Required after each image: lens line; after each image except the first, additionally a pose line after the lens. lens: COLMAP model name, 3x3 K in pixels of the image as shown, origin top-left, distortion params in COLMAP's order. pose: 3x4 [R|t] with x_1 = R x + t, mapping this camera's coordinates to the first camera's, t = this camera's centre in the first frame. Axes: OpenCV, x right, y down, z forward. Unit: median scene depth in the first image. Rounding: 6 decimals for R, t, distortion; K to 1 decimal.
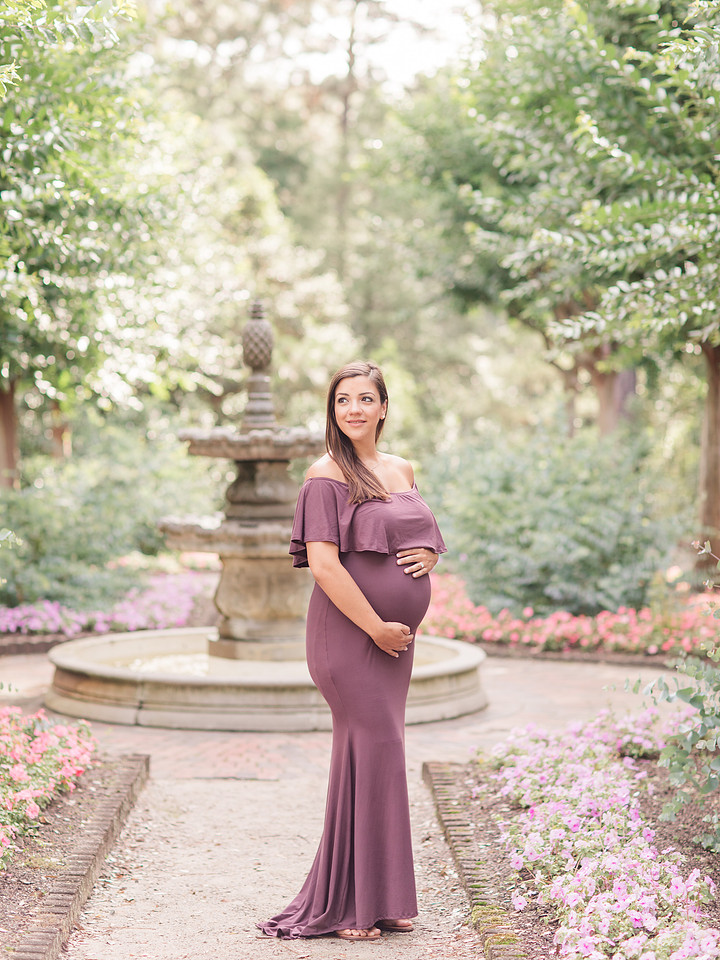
lens RADIAL K [[2589.5, 0, 405.8], [0, 2589.5, 426.3], [0, 0, 1]] dist [-0.008809, 0.078675]
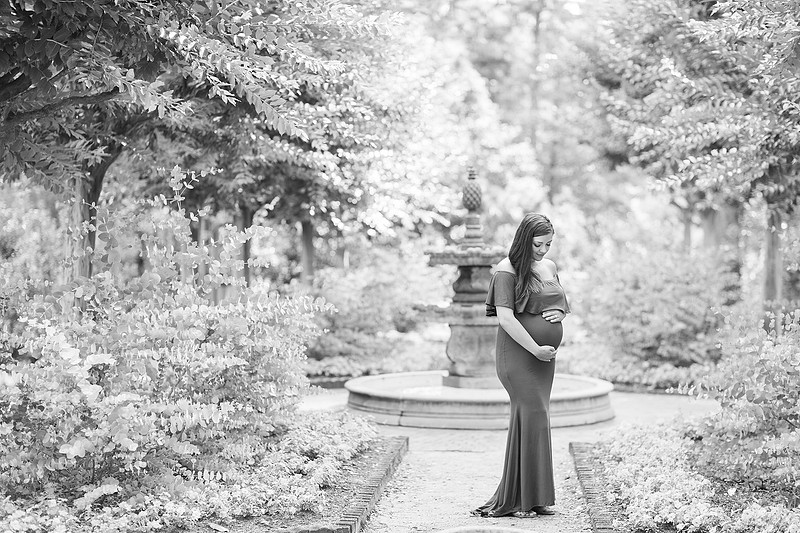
lens RADIAL K [[1940.2, 0, 399.8], [0, 1940.2, 256.1], [0, 0, 1]] dist [0.086674, -0.016983]
pose [[0.995345, -0.001398, -0.096364, 0.015048], [0.001699, 0.999994, 0.003048, 0.003031], [0.096360, -0.003198, 0.995341, -0.219686]]
